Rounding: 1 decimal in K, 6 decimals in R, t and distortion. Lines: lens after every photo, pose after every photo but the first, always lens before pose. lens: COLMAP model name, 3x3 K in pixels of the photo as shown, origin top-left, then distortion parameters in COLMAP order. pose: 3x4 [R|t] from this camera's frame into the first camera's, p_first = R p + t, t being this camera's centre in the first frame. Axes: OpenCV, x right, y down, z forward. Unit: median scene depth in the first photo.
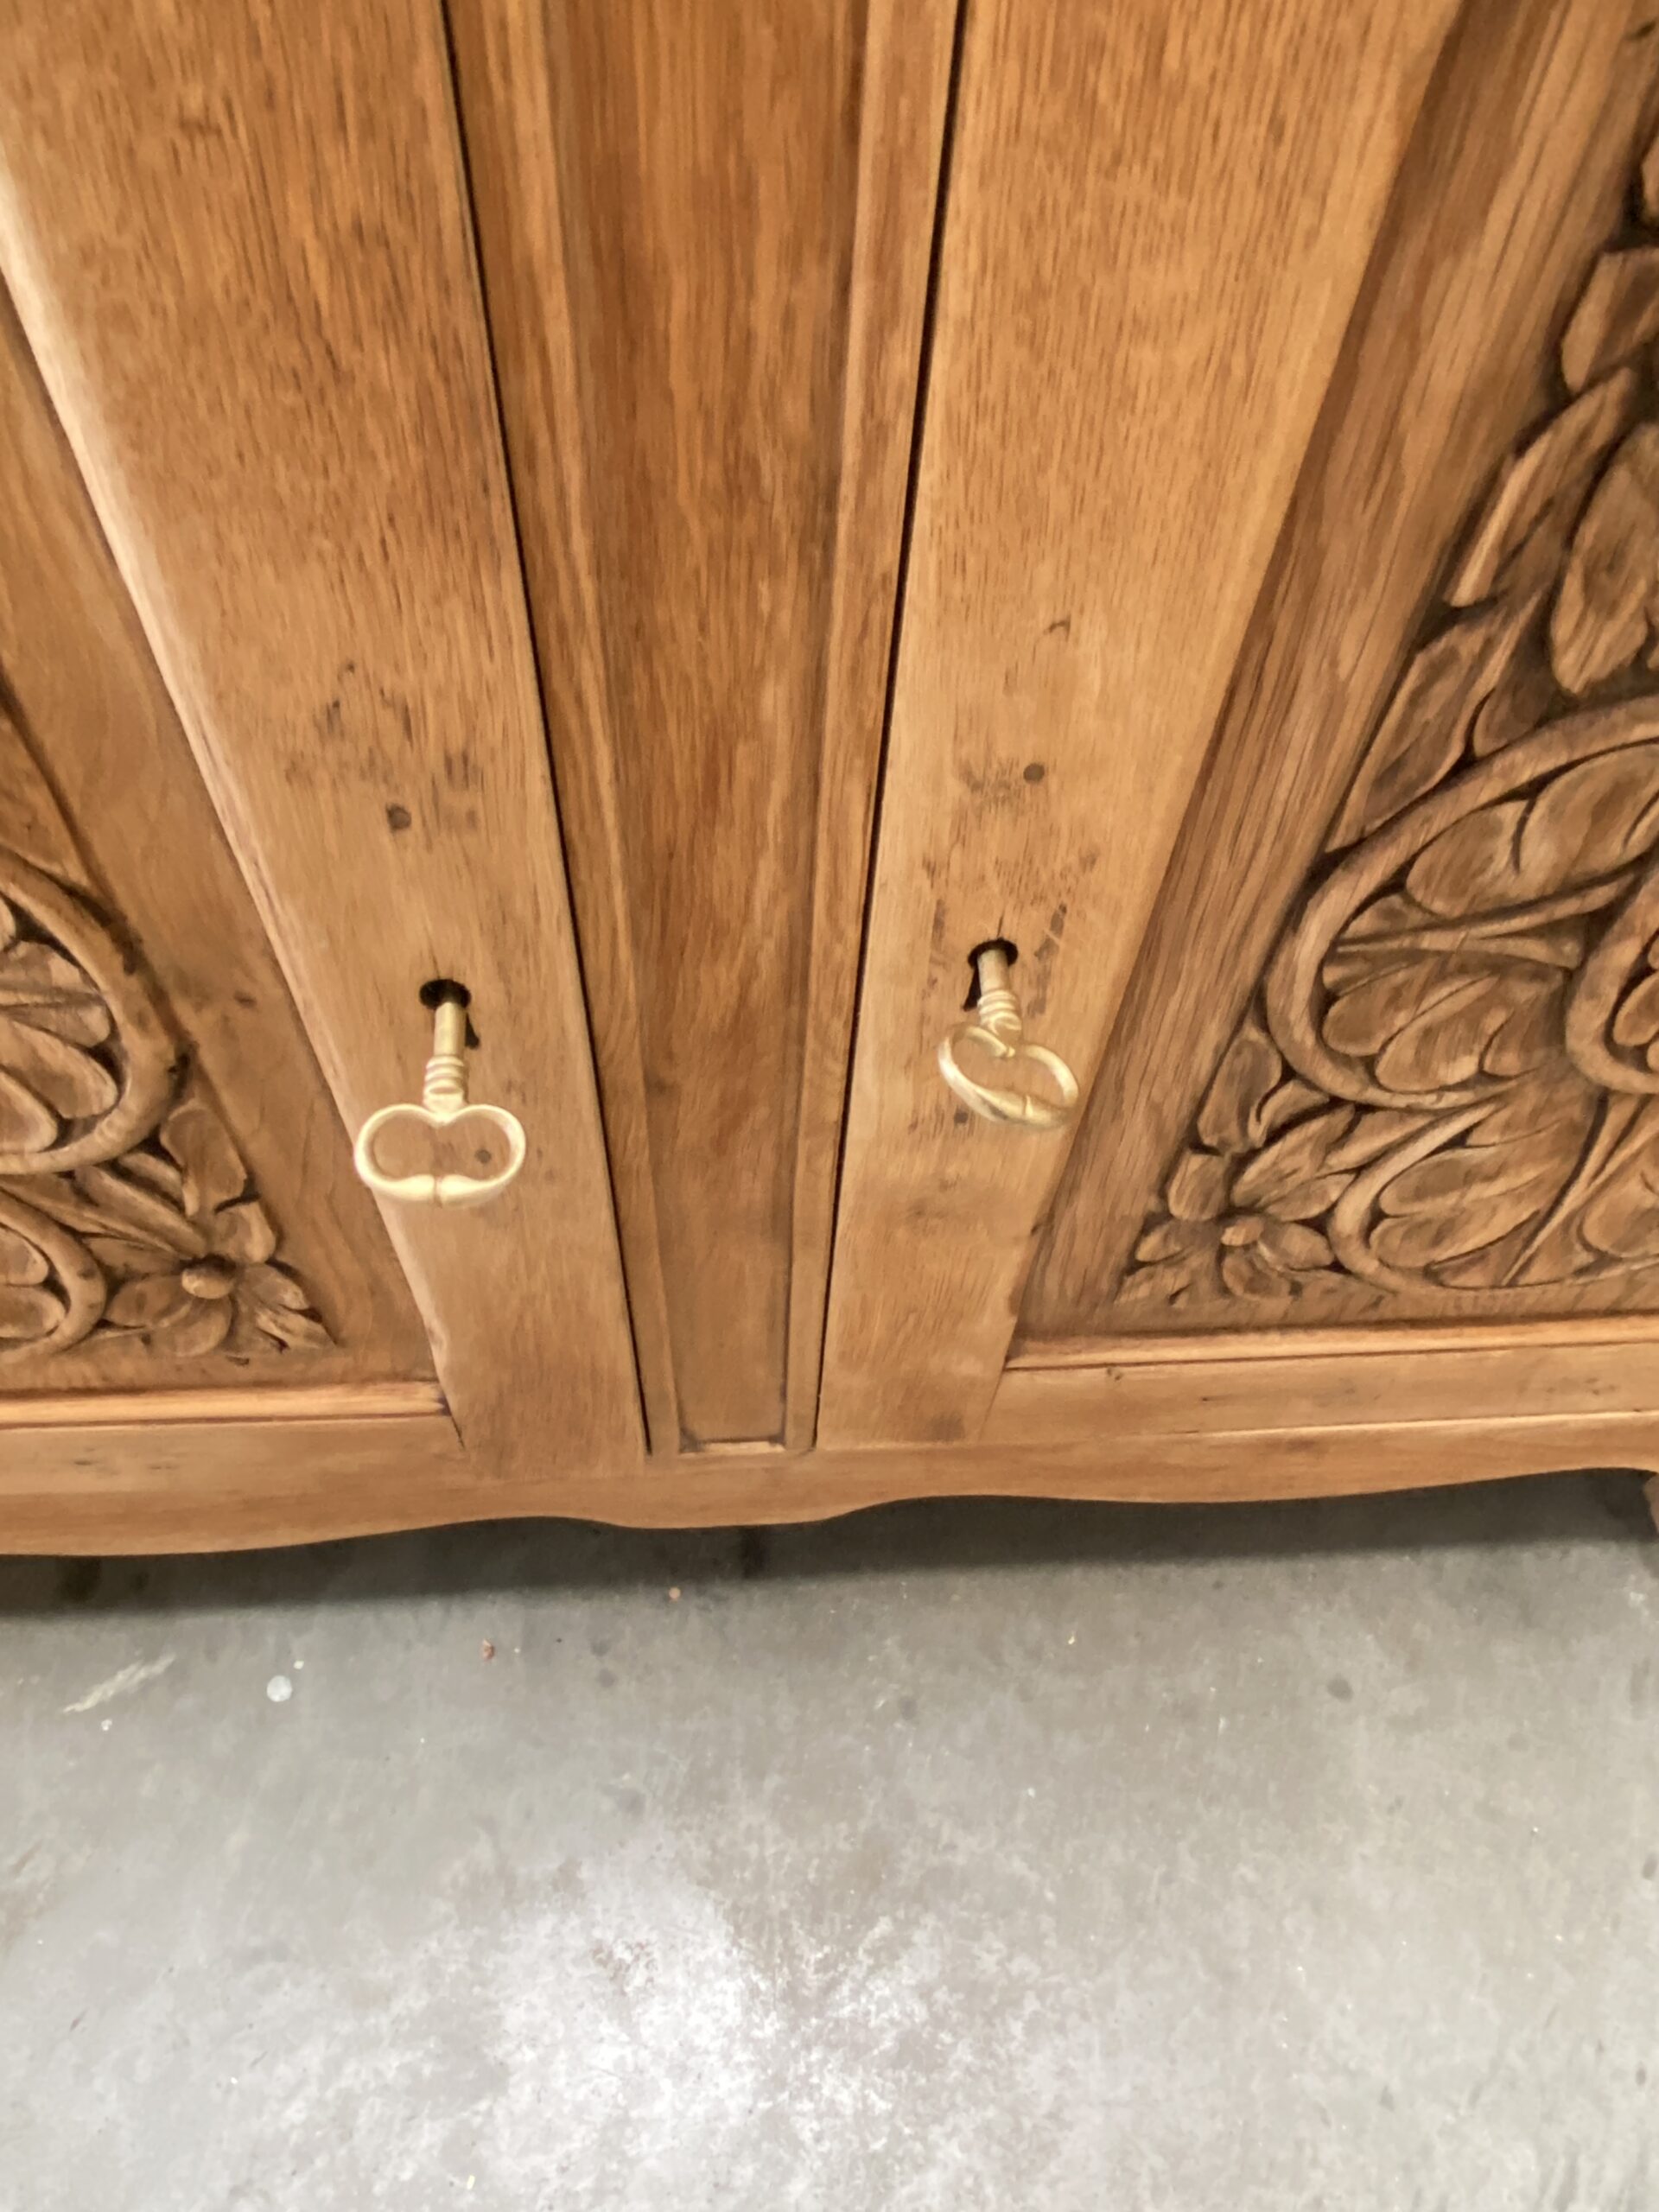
lens RADIAL K [[1428.1, 0, 788.6], [0, 1428.1, 1135.6], [0, 0, 1]] dist [0.078126, -0.087353]
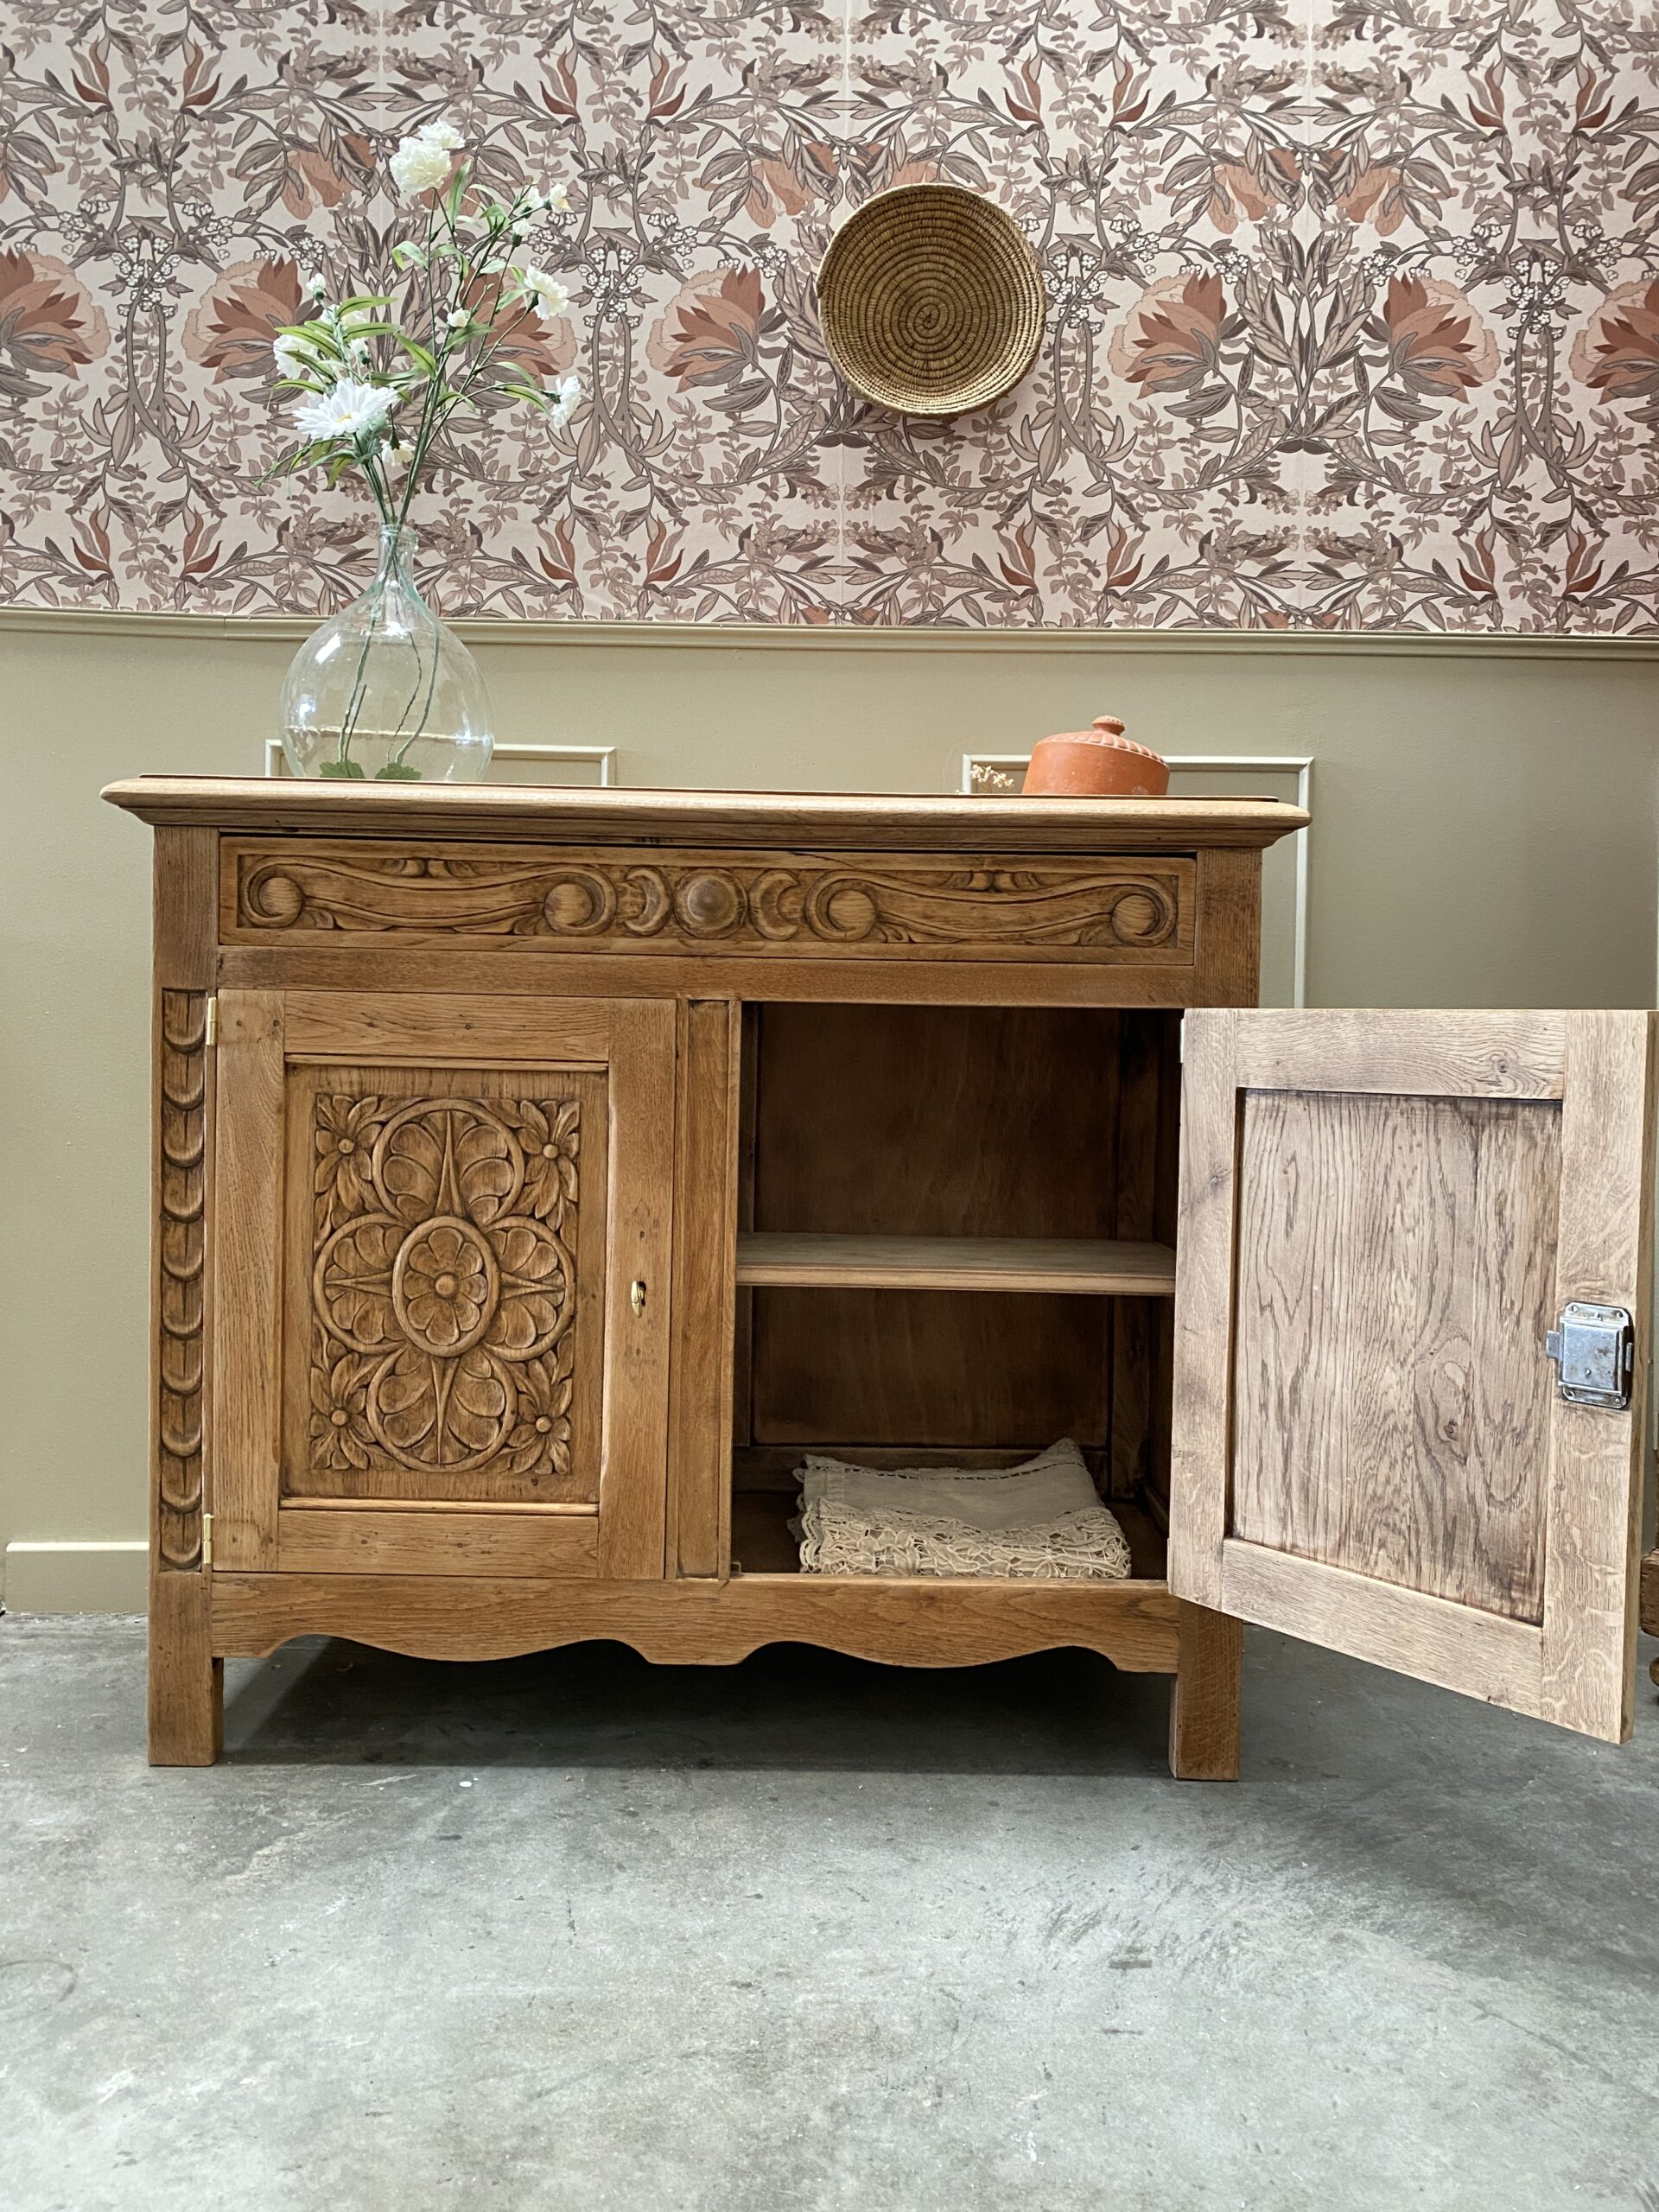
lens RADIAL K [[1684.8, 0, 840.5], [0, 1684.8, 1091.2], [0, 0, 1]] dist [0.009459, -0.003612]
pose [[0.998925, -0.001805, -0.046321, 0.759384], [-0.036352, 0.589559, -0.806907, 4.525055], [0.028765, 0.807724, 0.588859, -3.098931]]
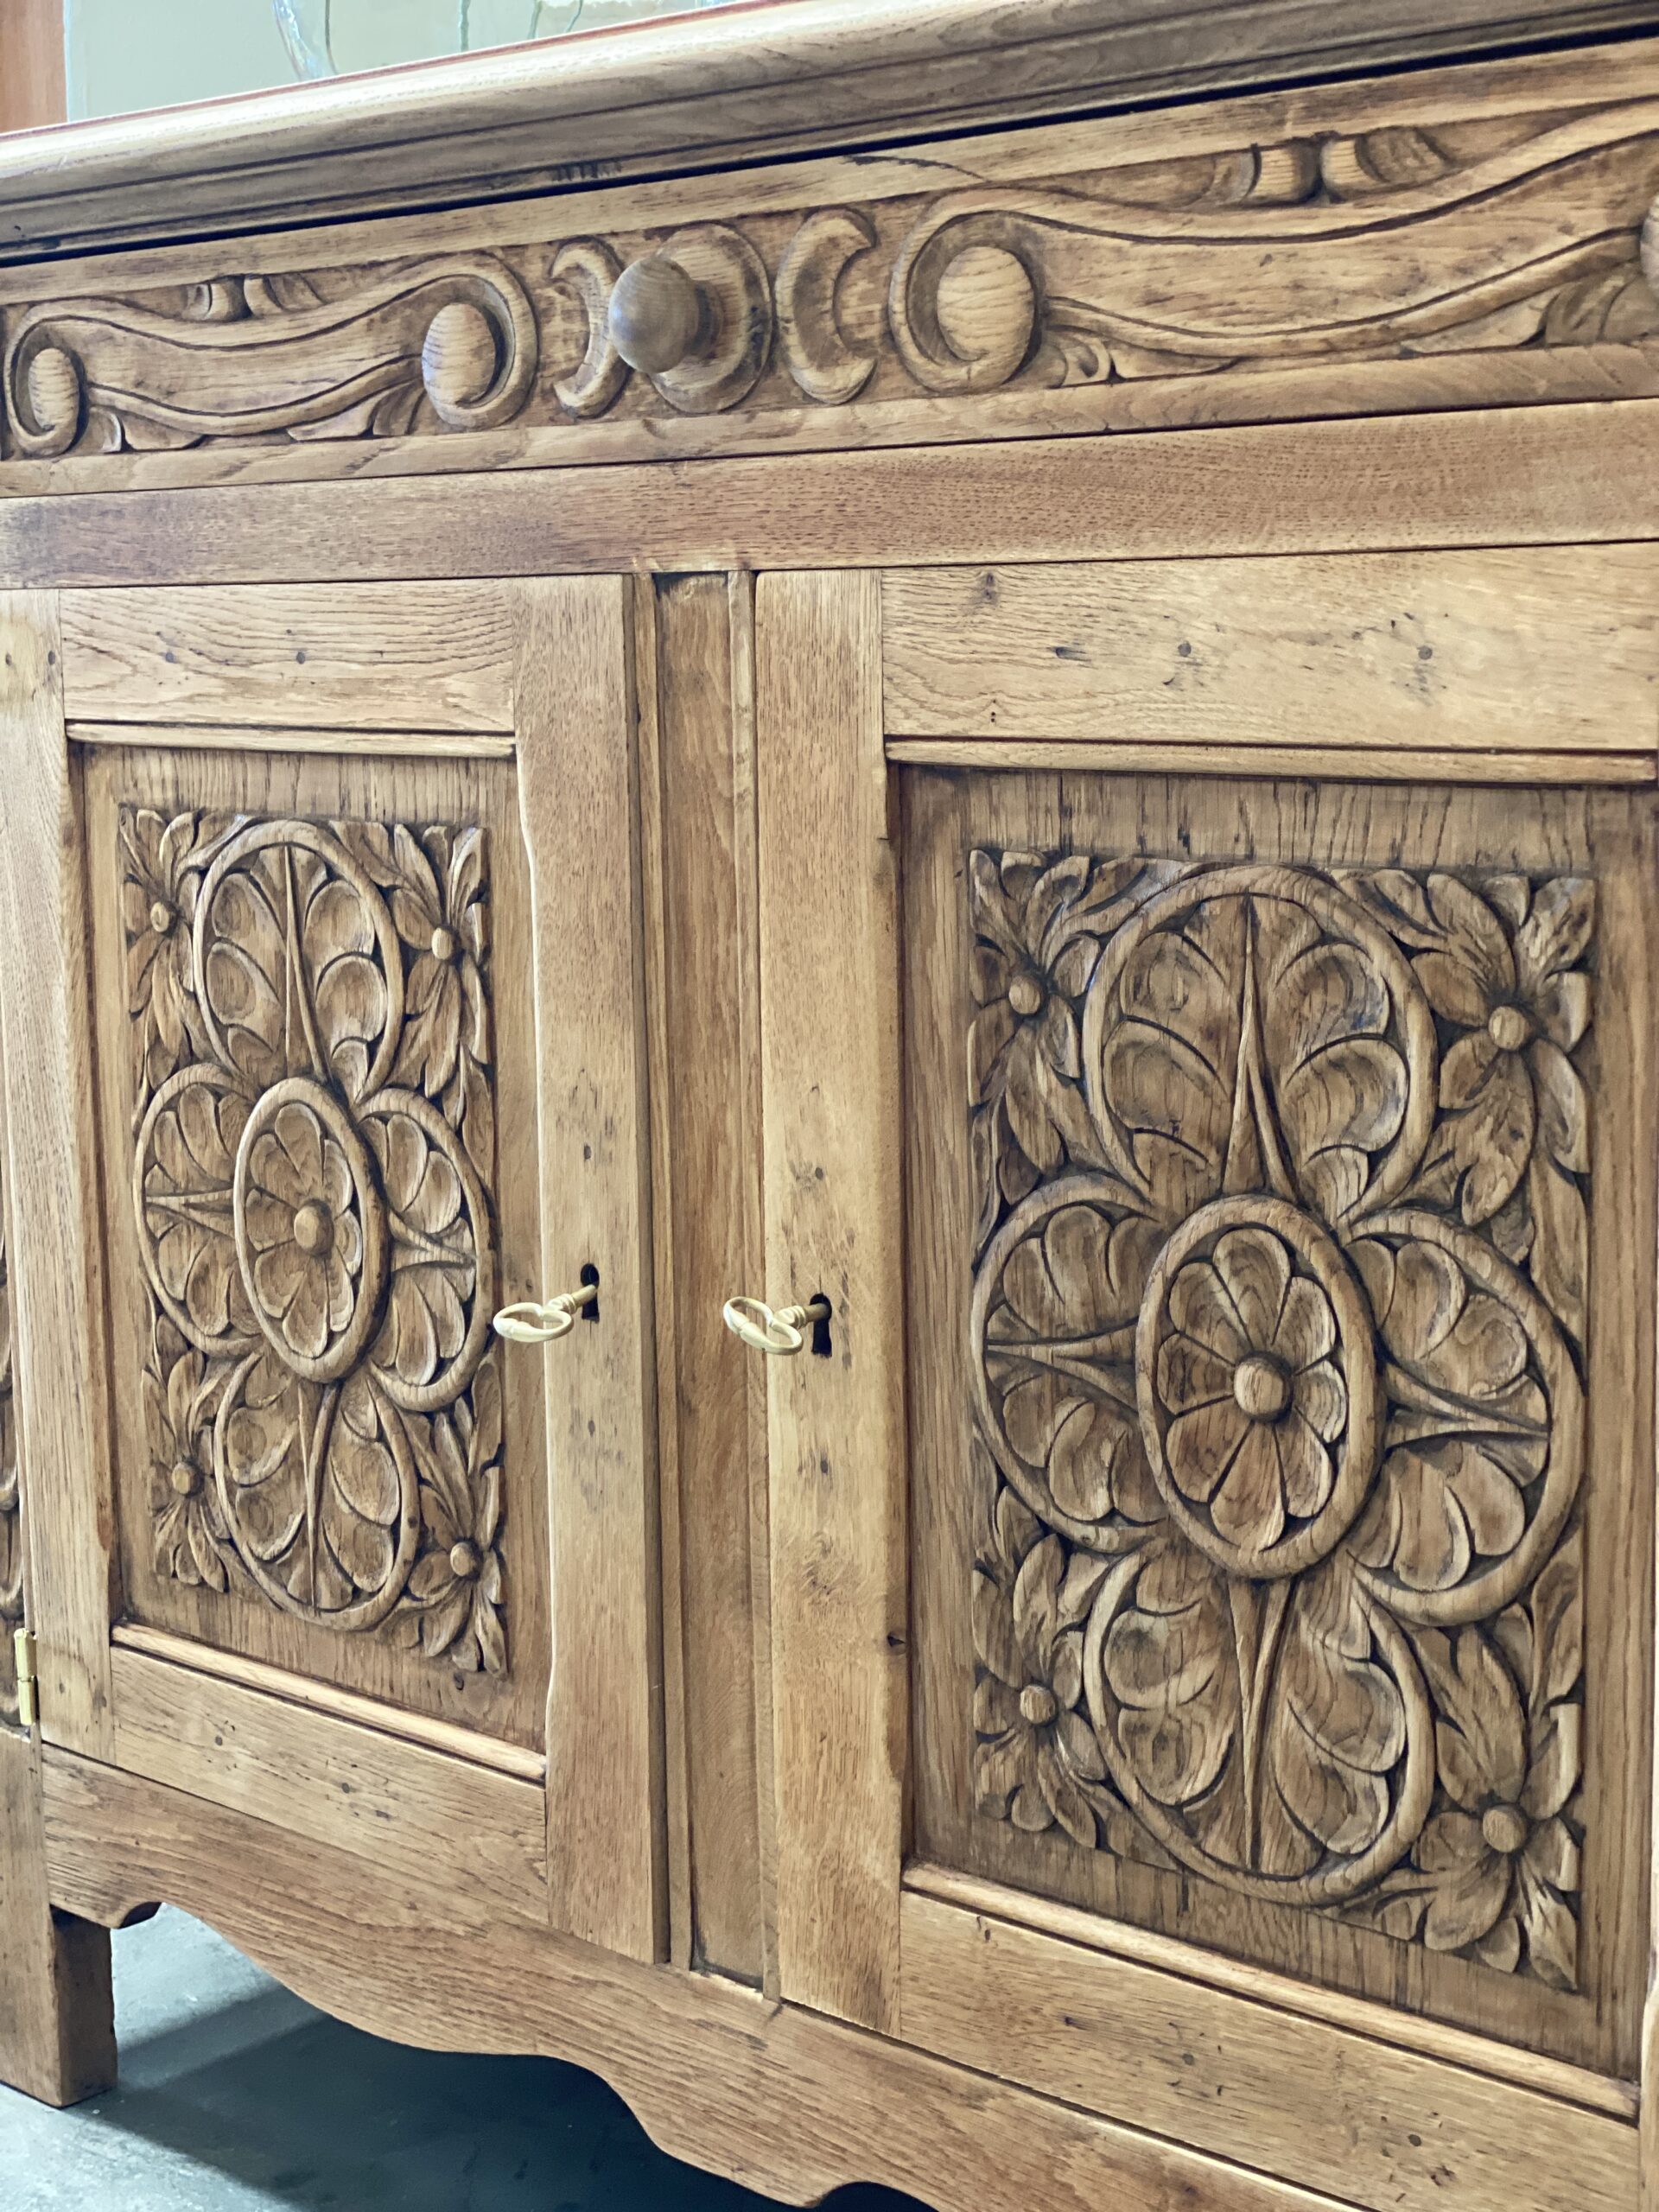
lens RADIAL K [[3298.3, 0, 829.5], [0, 3298.3, 1106.0], [0, 0, 1]] dist [0.046922, 0.074728]
pose [[0.707239, 0.068398, -0.703658, 3.597177], [-0.563680, 0.655289, -0.502852, 2.095527], [0.426705, 0.752275, 0.502001, -1.436479]]
